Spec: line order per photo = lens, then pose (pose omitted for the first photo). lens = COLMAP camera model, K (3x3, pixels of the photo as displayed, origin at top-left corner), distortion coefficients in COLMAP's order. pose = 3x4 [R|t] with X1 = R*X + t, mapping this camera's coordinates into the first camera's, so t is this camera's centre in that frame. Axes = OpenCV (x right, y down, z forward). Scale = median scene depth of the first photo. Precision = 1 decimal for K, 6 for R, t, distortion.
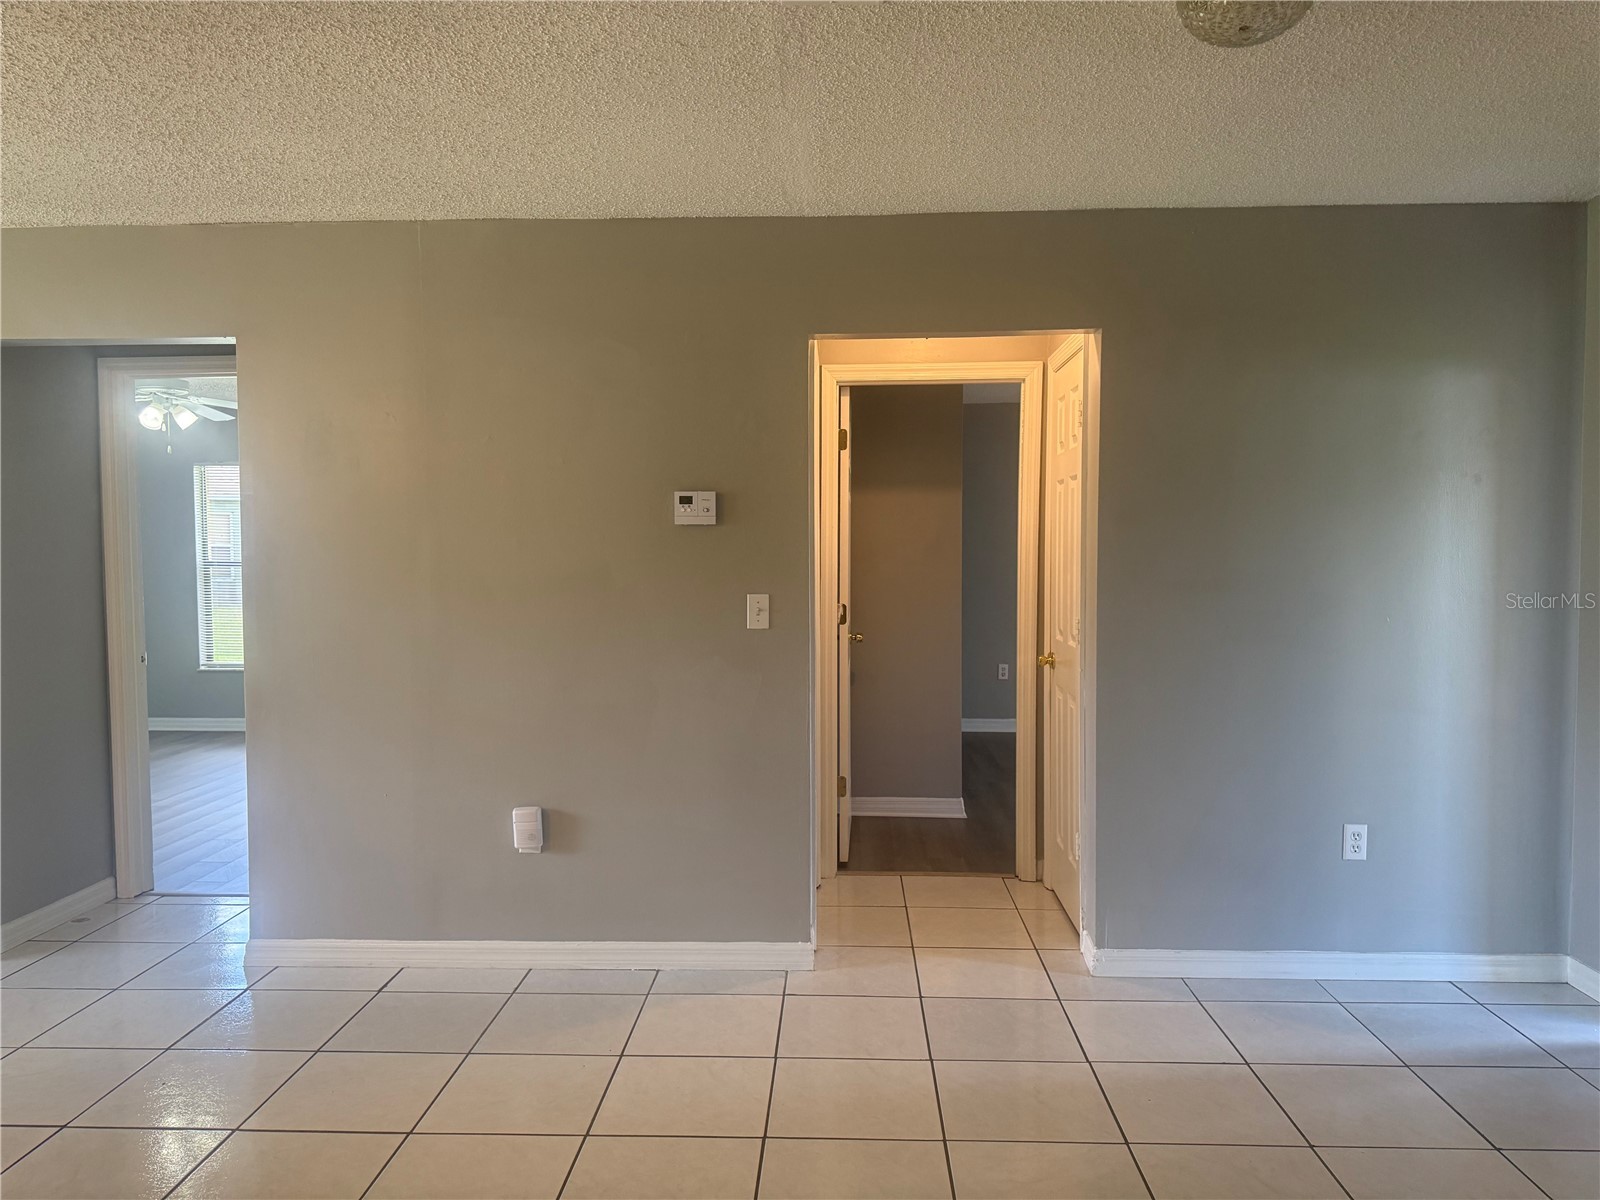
lens RADIAL K [[1146.4, 0, 800.0], [0, 1146.4, 600.0], [0, 0, 1]] dist [-0.013802, -0.005598]
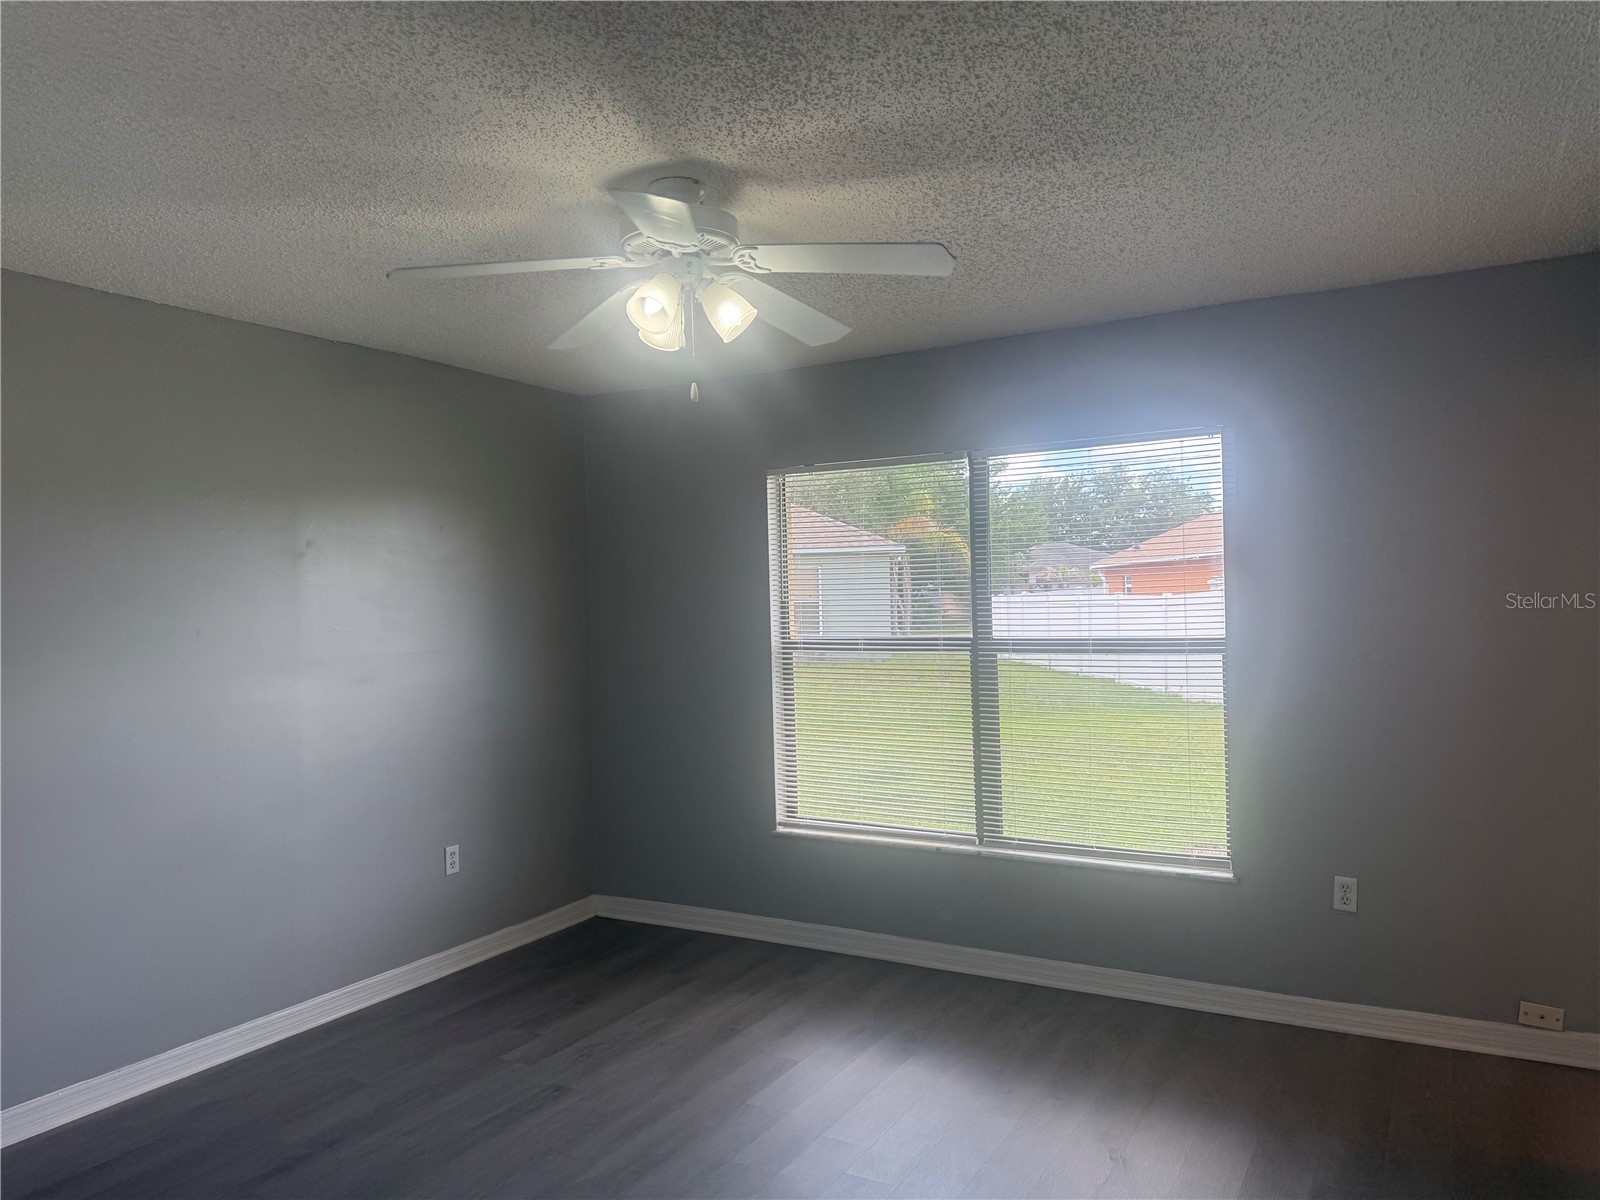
lens RADIAL K [[1146.4, 0, 800.0], [0, 1146.4, 600.0], [0, 0, 1]] dist [-0.013802, -0.005598]
pose [[0.892053, -0.008346, -0.451854, -0.255806], [-0.001742, 0.999759, -0.021906, -0.042012], [0.451928, 0.020328, 0.891823, 0.493065]]
